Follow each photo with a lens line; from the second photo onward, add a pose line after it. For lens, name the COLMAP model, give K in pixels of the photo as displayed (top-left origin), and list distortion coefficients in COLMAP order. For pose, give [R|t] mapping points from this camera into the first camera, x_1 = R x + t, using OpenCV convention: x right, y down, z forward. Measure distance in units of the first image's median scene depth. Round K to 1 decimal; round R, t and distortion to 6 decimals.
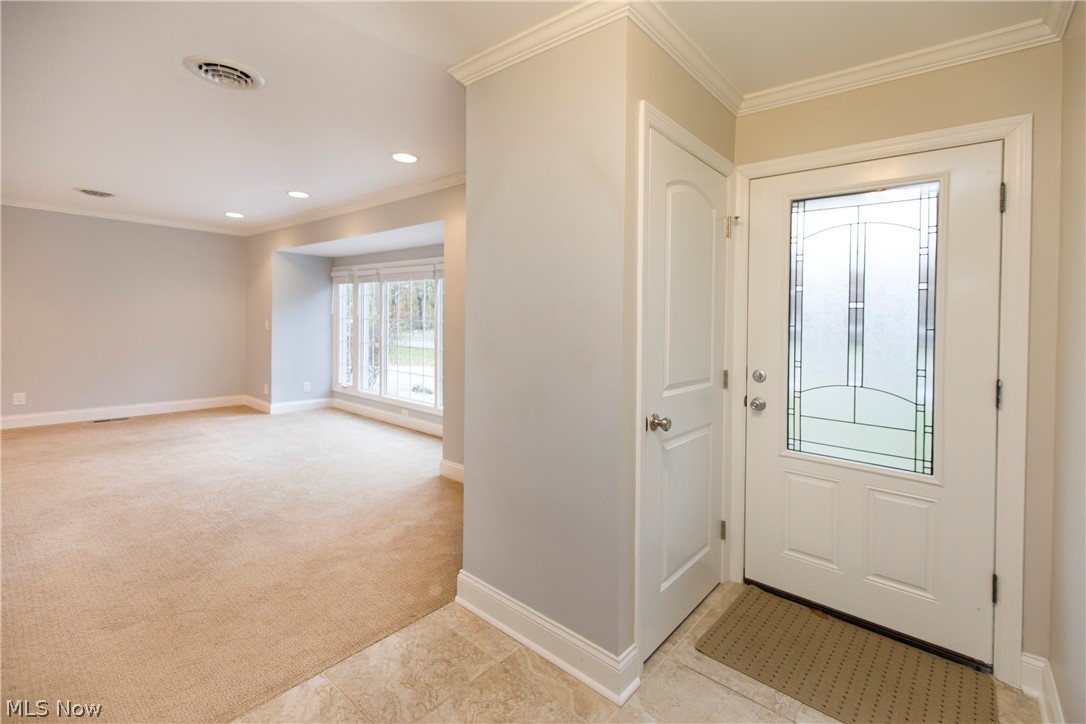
lens RADIAL K [[437.9, 0, 541.9], [0, 437.9, 320.5], [0, 0, 1]] dist [-0.000119, -0.003826]
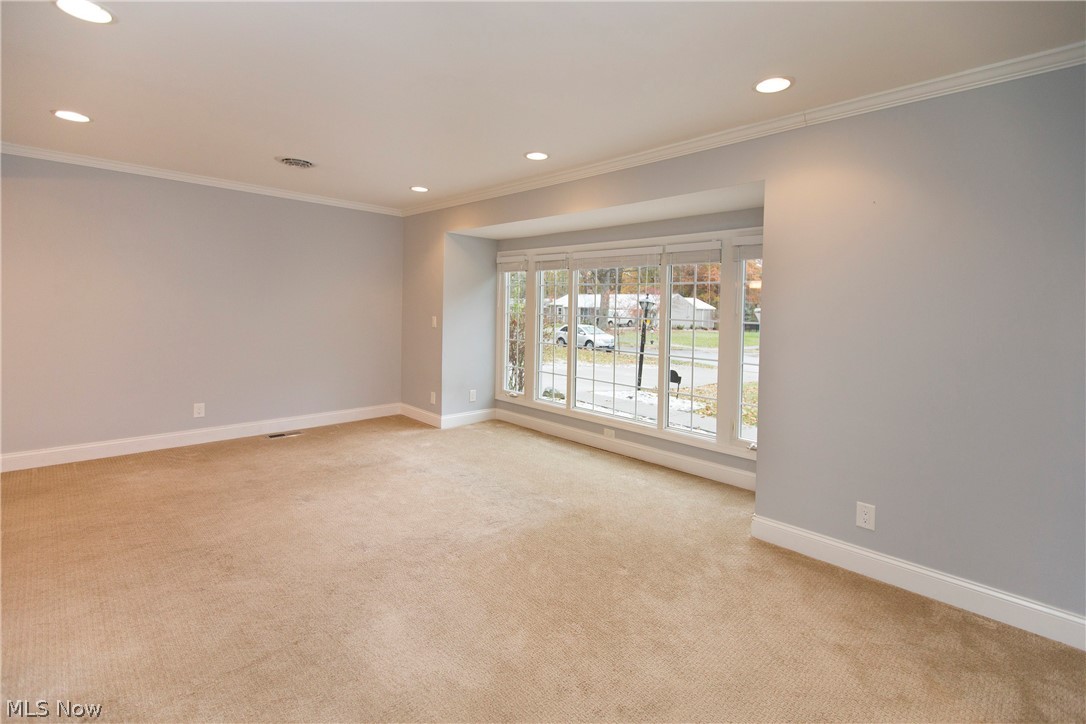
lens RADIAL K [[484.4, 0, 543.6], [0, 484.4, 318.9], [0, 0, 1]] dist [0.000480, 0.000036]
pose [[0.991276, 0.002773, -0.131772, -0.300794], [-0.000191, 0.999808, 0.019600, -0.013630], [0.131801, -0.019403, 0.991086, 0.108821]]
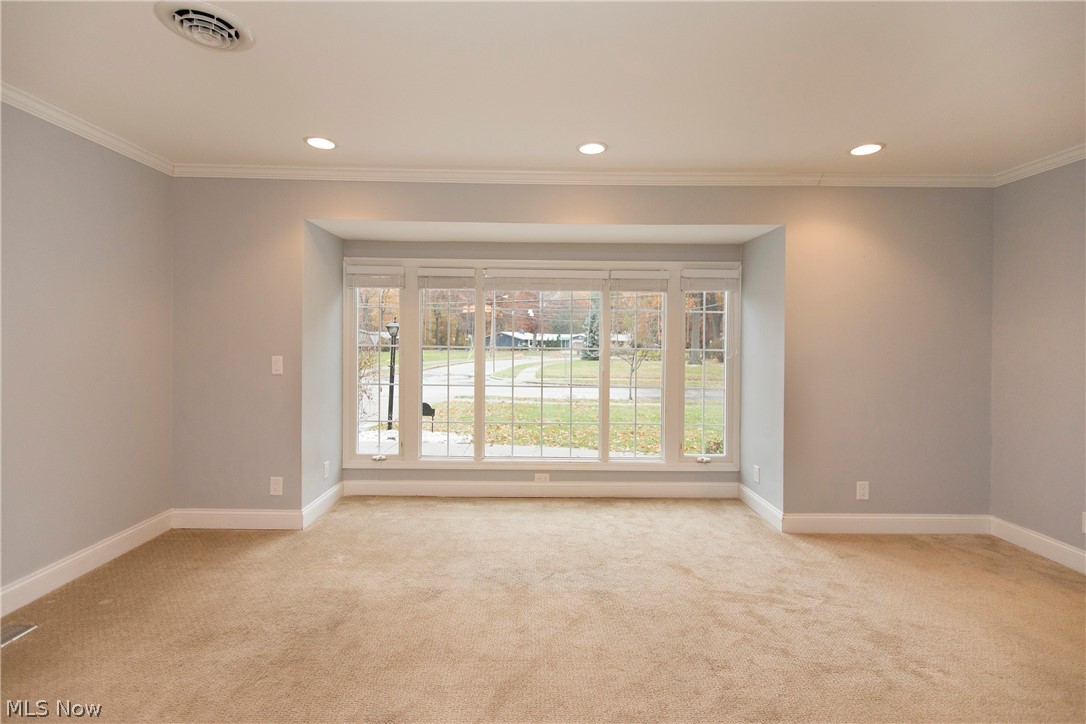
lens RADIAL K [[482.7, 0, 543.0], [0, 482.7, 362.0], [0, 0, 1]] dist [-0.001101, -0.000317]
pose [[0.790315, -0.041808, 0.611273, -0.741928], [0.010761, 0.998462, 0.054378, -0.017208], [-0.612607, -0.036398, 0.789549, 0.370473]]
